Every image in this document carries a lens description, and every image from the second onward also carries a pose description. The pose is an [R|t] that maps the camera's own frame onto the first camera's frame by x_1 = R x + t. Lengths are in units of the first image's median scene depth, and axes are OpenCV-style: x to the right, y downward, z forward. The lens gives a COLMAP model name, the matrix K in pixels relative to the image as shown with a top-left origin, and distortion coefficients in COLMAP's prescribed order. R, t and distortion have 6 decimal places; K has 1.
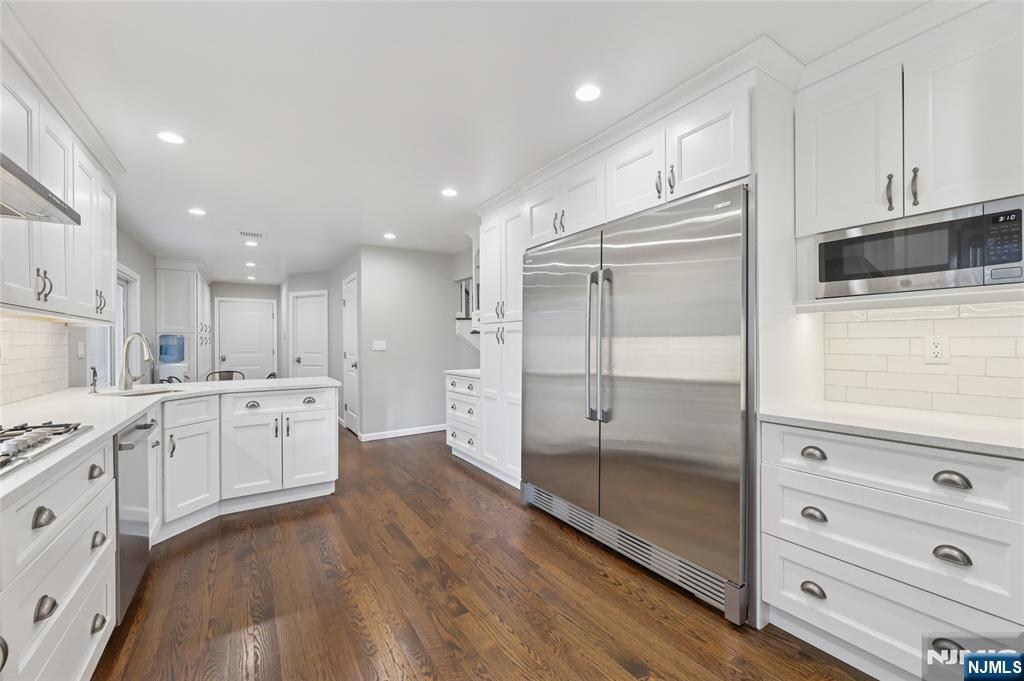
lens RADIAL K [[418.0, 0, 510.2], [0, 418.0, 340.4], [0, 0, 1]] dist [0.000468, -0.000032]
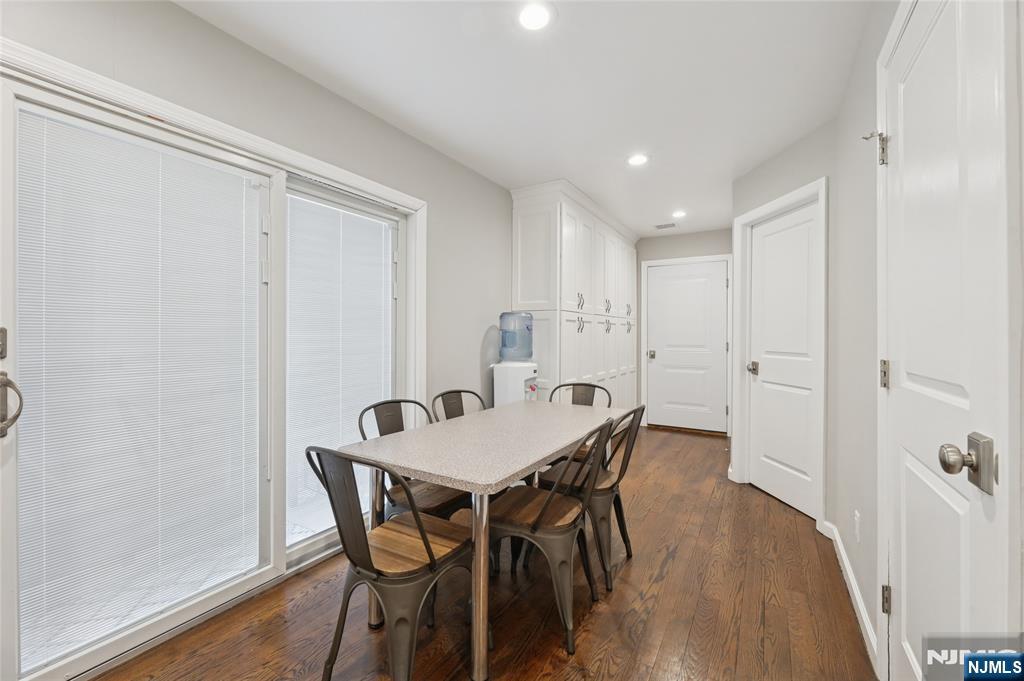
lens RADIAL K [[418.0, 0, 516.7], [0, 418.0, 334.8], [0, 0, 1]] dist [0.000468, -0.000032]
pose [[0.454868, 0.005397, -0.890543, -0.330670], [-0.003966, 0.999984, 0.004034, 0.017251], [0.890550, 0.001697, 0.454882, 0.837684]]
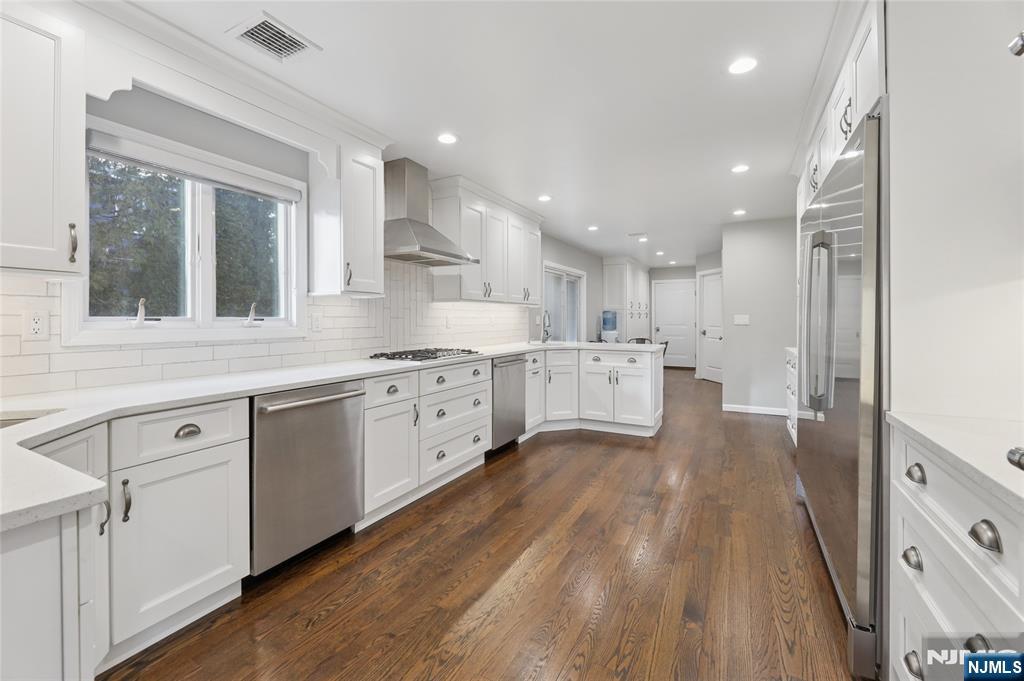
lens RADIAL K [[418.0, 0, 511.5], [0, 418.0, 319.1], [0, 0, 1]] dist [0.000468, -0.000032]
pose [[0.487008, 0.009028, -0.873351, 0.310854], [0.000360, 0.999944, 0.010538, -0.000510], [0.873397, -0.005447, 0.486978, 0.016550]]
